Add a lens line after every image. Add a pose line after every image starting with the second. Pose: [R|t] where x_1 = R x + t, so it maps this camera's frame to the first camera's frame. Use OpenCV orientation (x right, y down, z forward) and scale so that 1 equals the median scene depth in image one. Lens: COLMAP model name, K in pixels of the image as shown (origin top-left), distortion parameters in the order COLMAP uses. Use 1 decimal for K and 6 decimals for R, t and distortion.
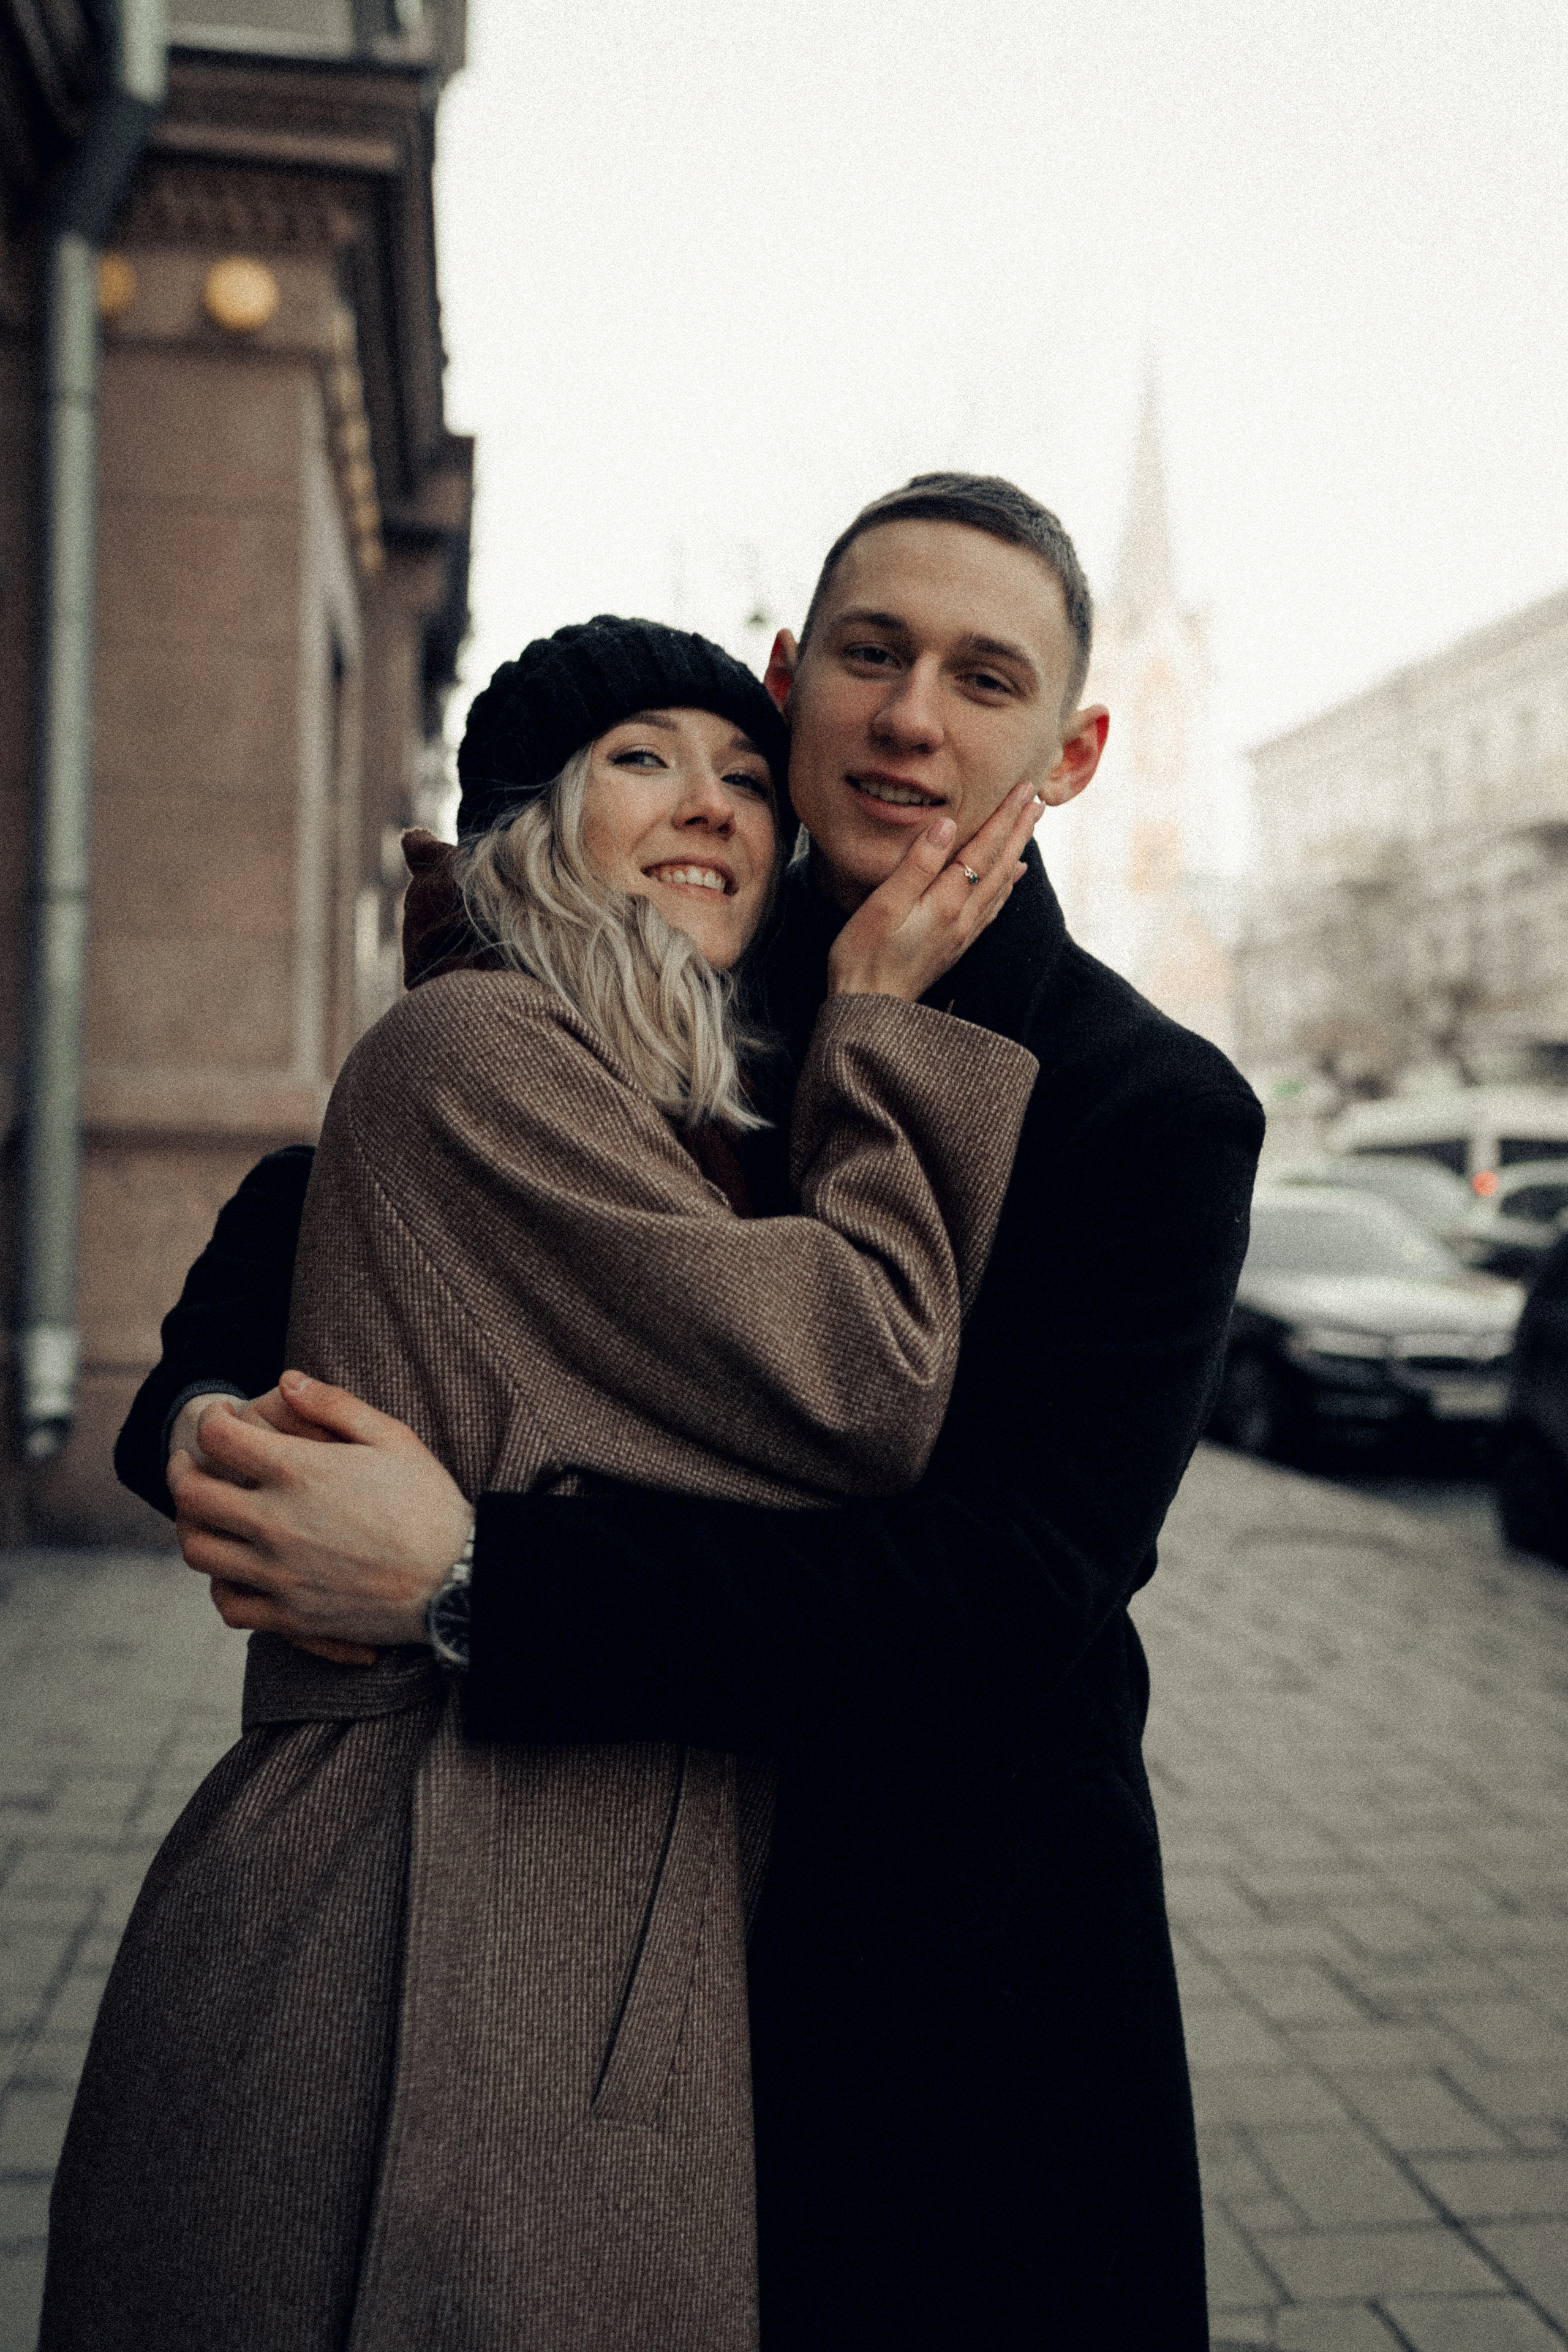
lens RADIAL K [[1904.5, 0, 739.4], [0, 1904.5, 1174.8], [0, 0, 1]] dist [0.001801, 0.005337]
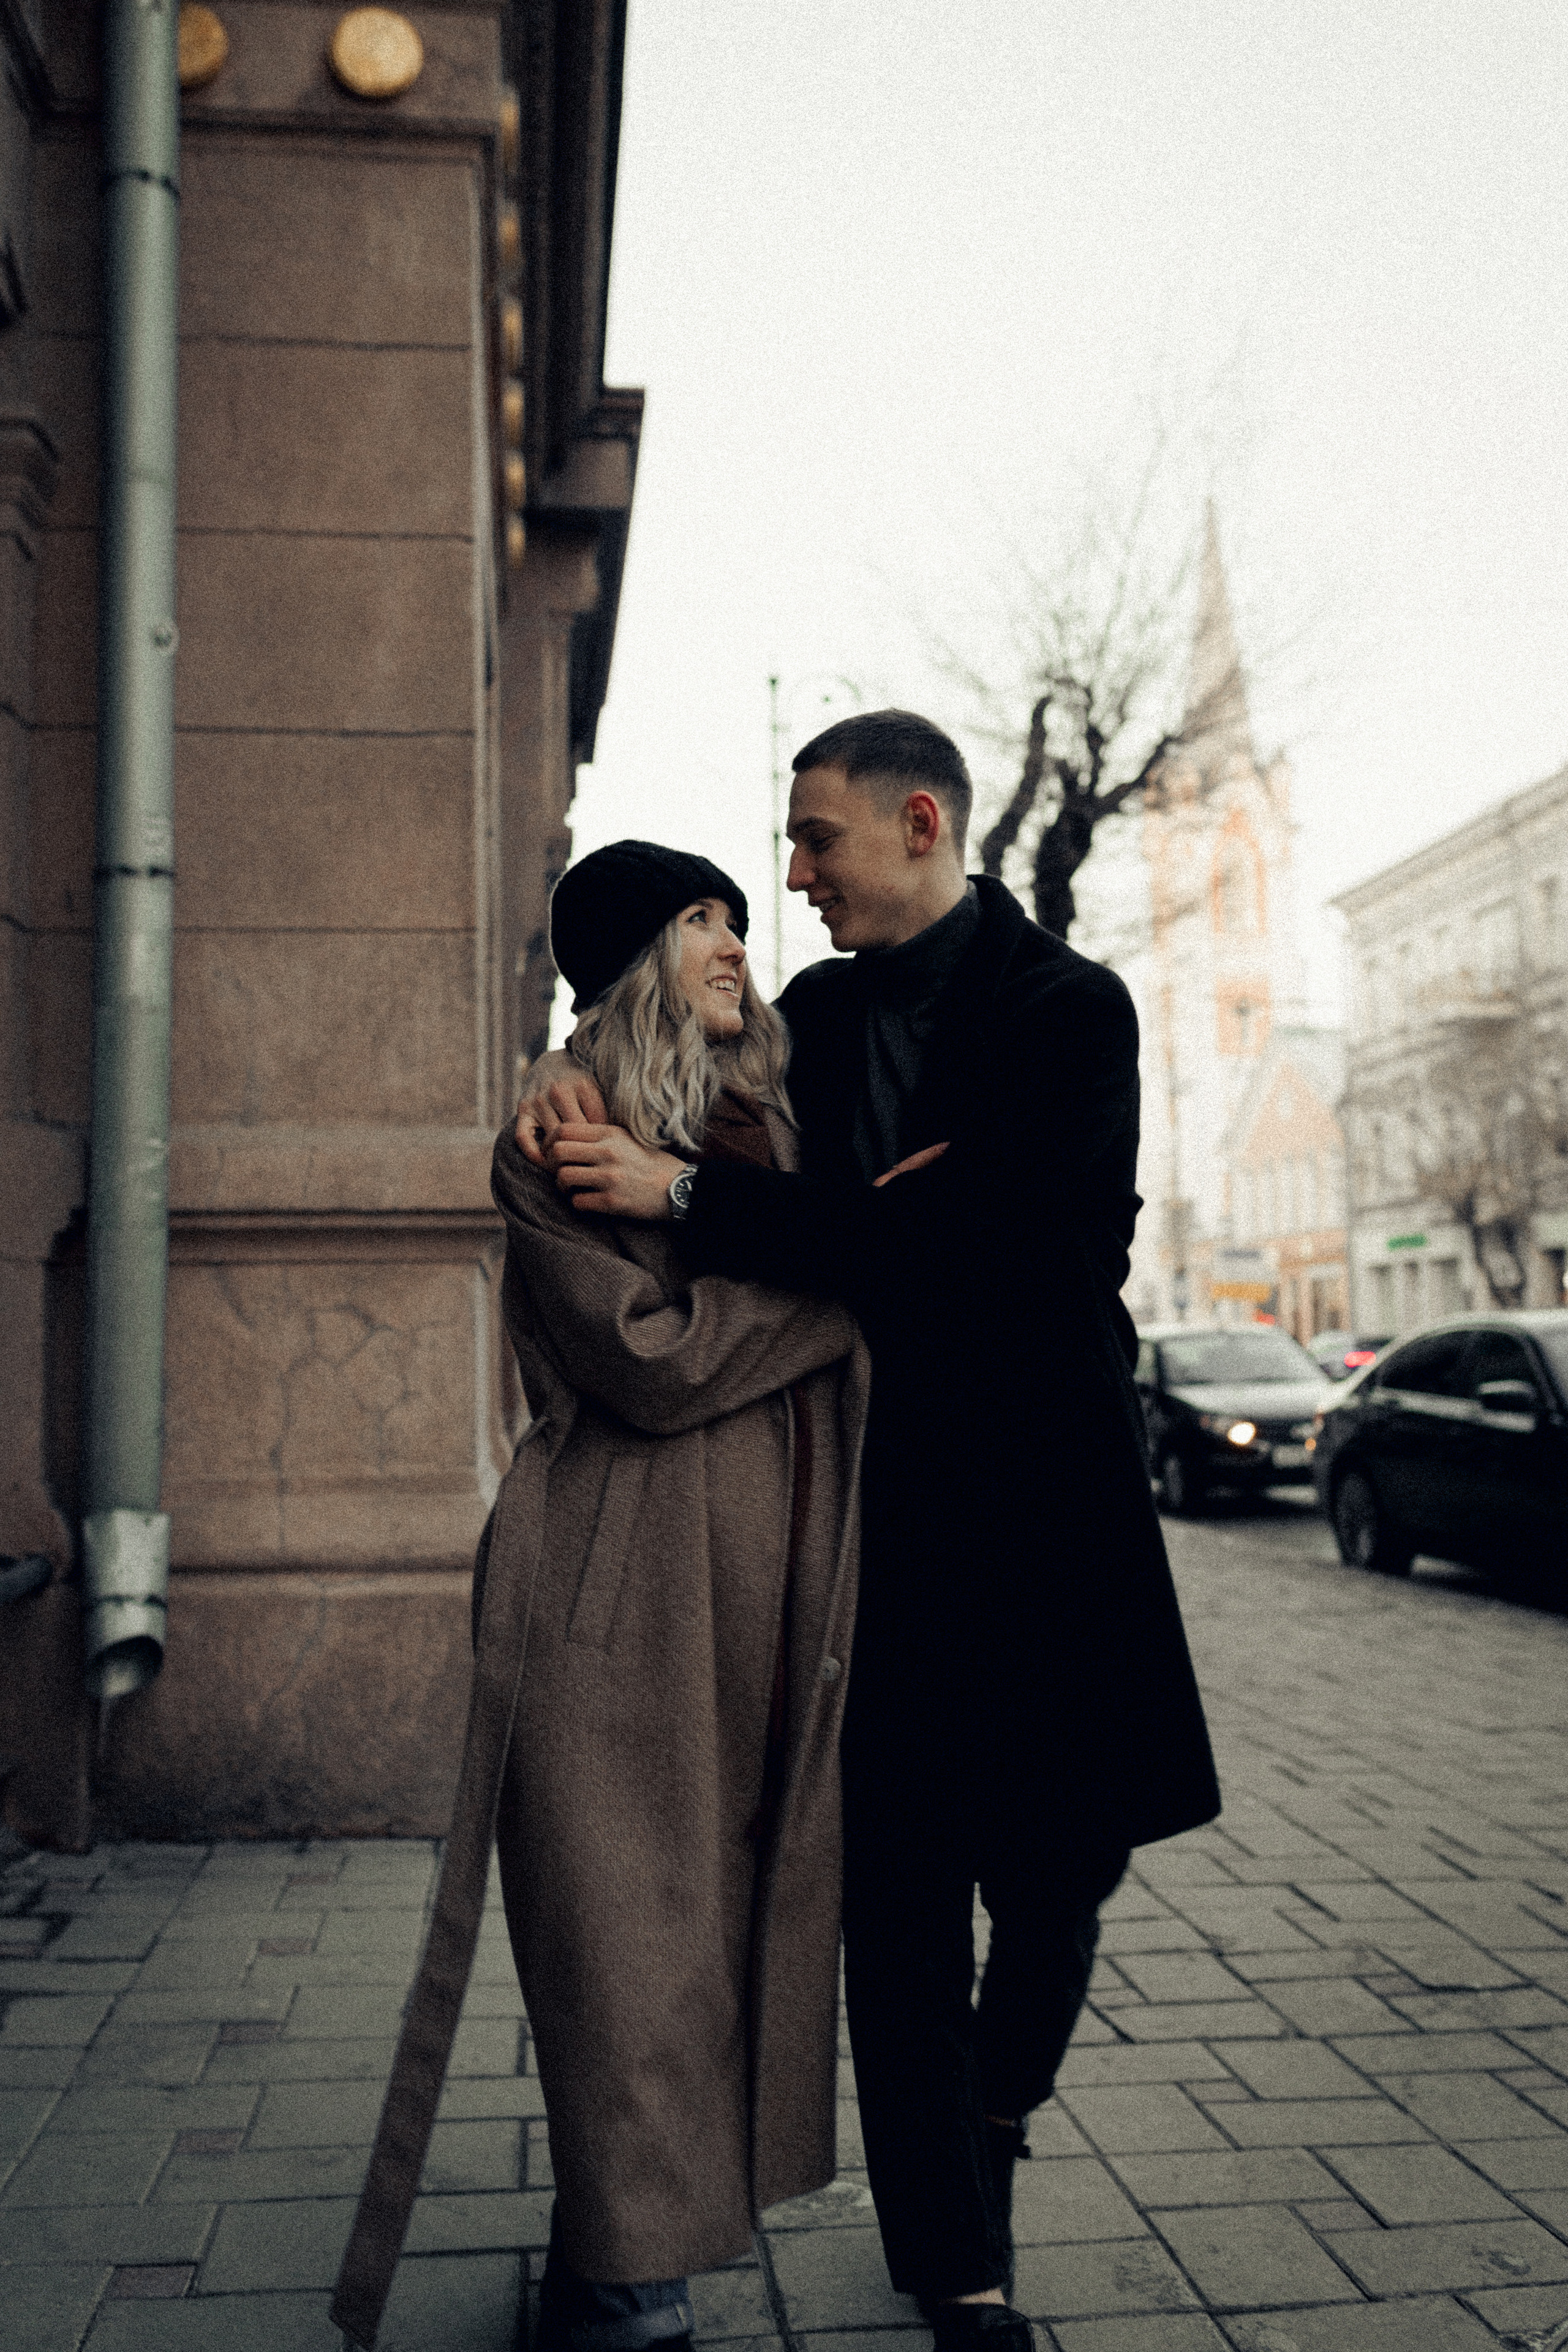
lens RADIAL K [[1904.5, 0, 739.4], [0, 1904.5, 1174.8], [0, 0, 1]] dist [0.001801, 0.005337]
pose [[0.998402, -0.042974, -0.036706, -0.113207], [0.039175, 0.994355, -0.098607, 0.034139], [0.040736, 0.097011, 0.994449, 0.320657]]
